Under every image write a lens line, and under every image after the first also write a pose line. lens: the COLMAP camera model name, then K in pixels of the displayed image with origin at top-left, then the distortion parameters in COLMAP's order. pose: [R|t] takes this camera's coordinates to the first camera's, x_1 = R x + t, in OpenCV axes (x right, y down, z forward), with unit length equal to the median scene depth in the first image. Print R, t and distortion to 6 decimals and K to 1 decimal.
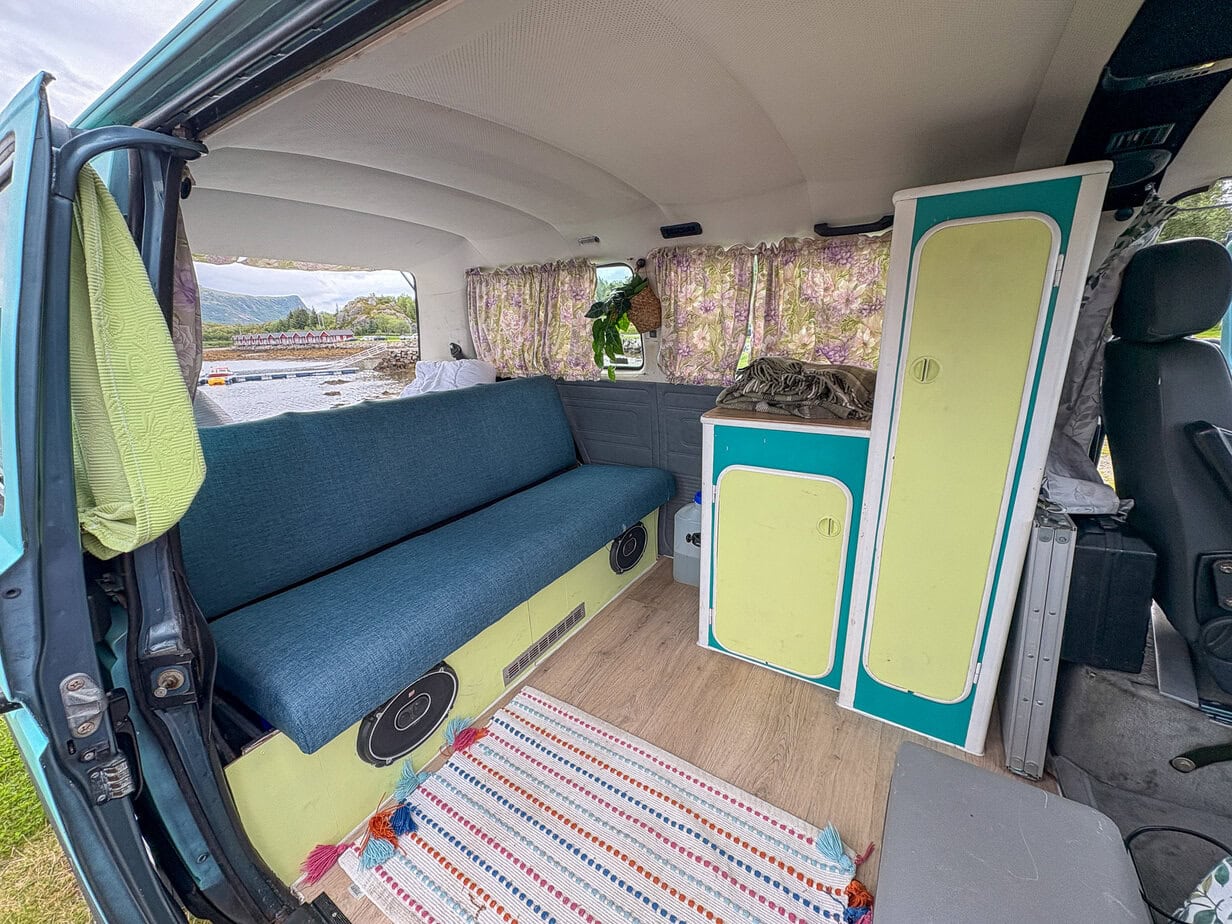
lens RADIAL K [[492.8, 0, 616.0], [0, 492.8, 462.0], [0, 0, 1]] dist [0.001015, 0.000078]
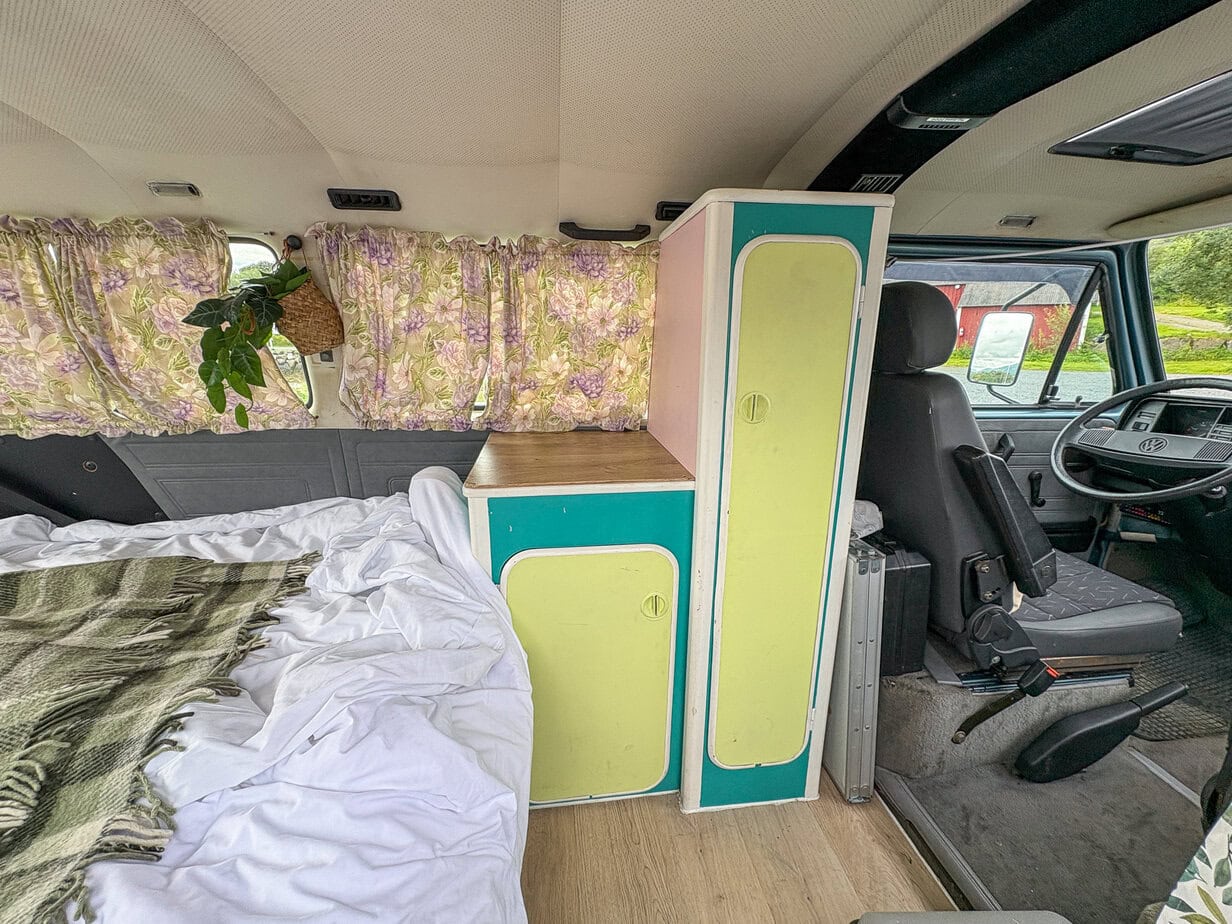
lens RADIAL K [[503.3, 0, 616.0], [0, 503.3, 462.0], [0, 0, 1]] dist [0.001266, -0.000409]
pose [[0.773516, -0.124968, 0.621334, -0.070362], [0.146956, 0.989014, 0.015970, -0.094341], [-0.616504, 0.078956, 0.783383, 0.315133]]
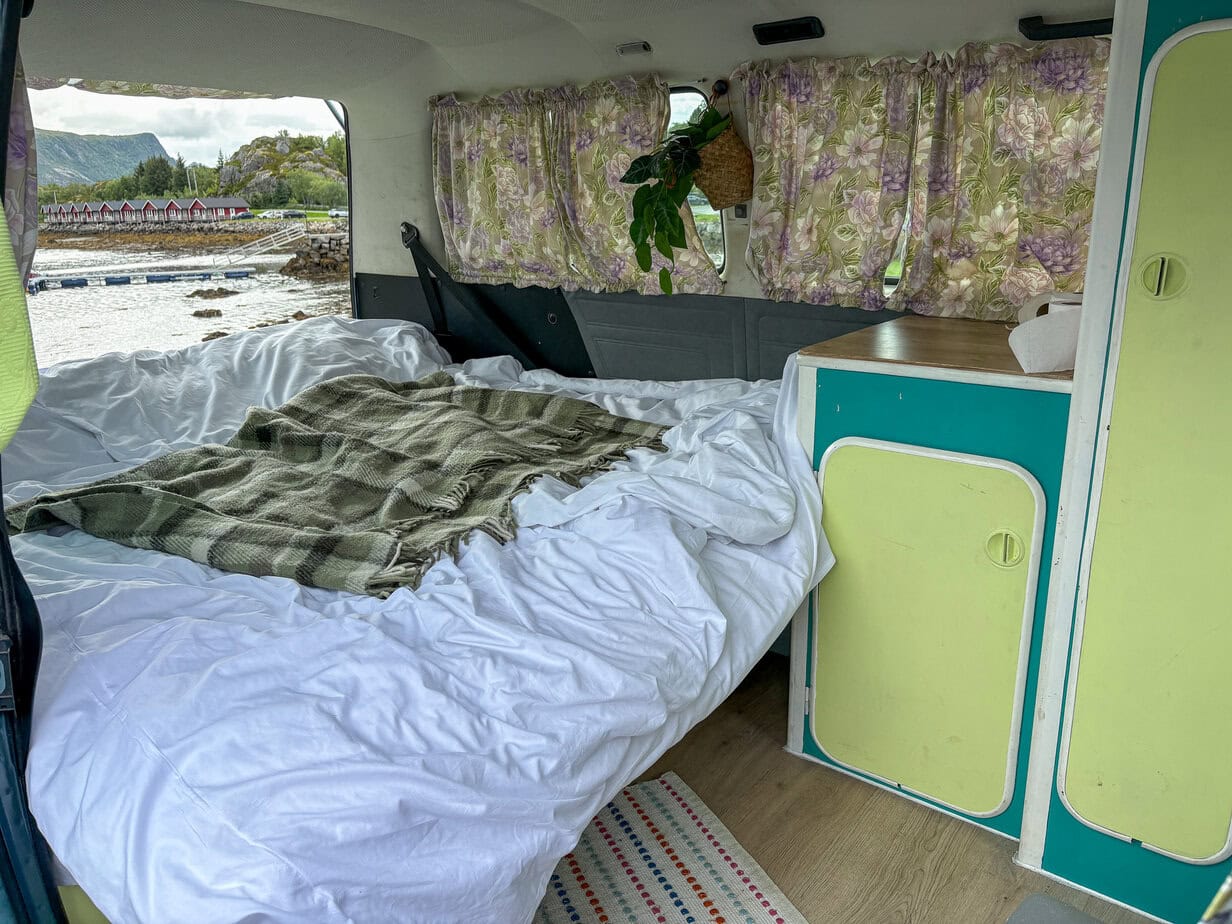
lens RADIAL K [[942.9, 0, 616.0], [0, 942.9, 462.0], [0, 0, 1]] dist [0.027815, -0.002955]
pose [[0.992993, 0.042983, -0.110077, 0.078320], [-0.042520, 0.999074, 0.006553, 0.034702], [0.110257, -0.001826, 0.993901, -0.126548]]
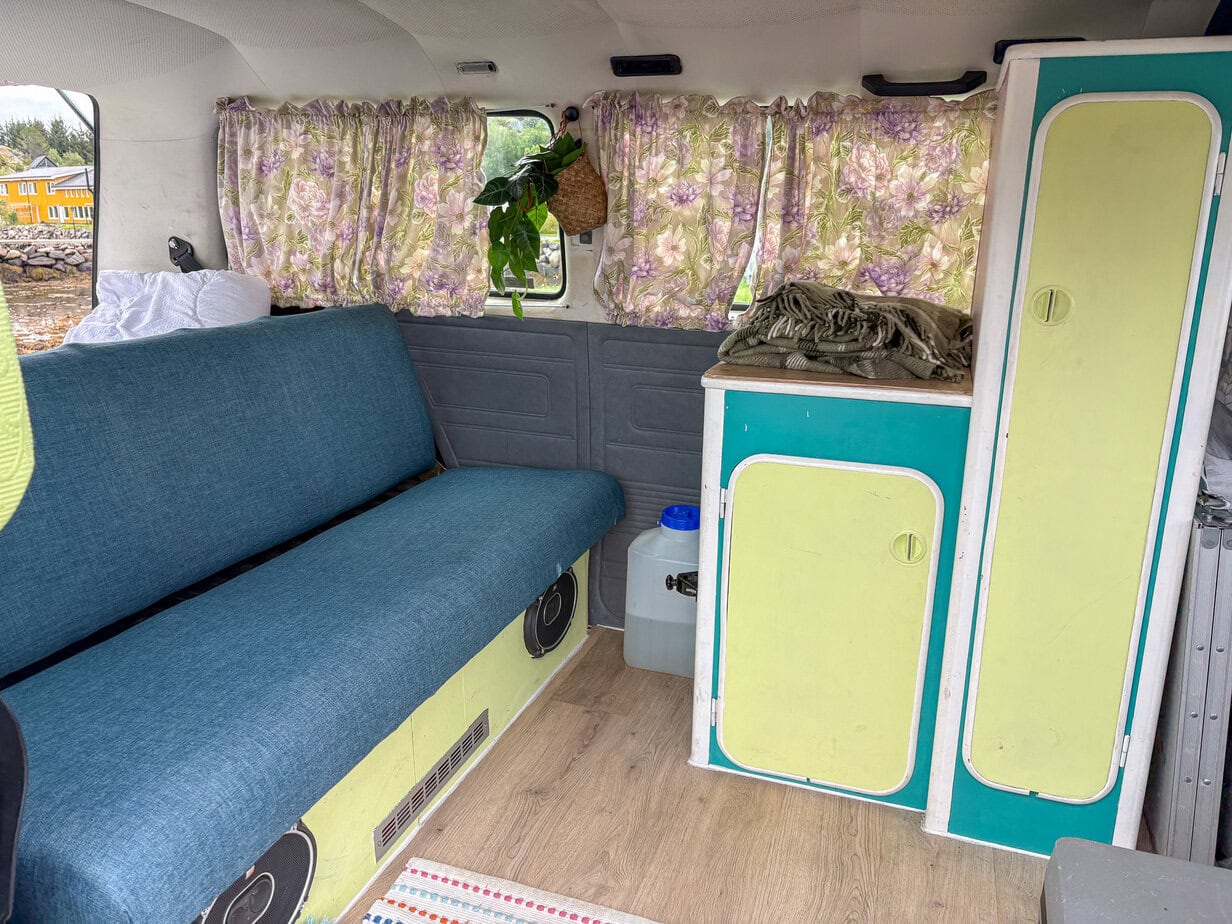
lens RADIAL K [[952.6, 0, 613.8], [0, 952.6, 452.7], [0, 0, 1]] dist [0.020521, -0.005789]
pose [[0.974133, -0.013013, 0.225602, -0.177923], [0.019374, 0.999474, -0.026006, 0.027082], [-0.225145, 0.029705, 0.973872, -0.102351]]
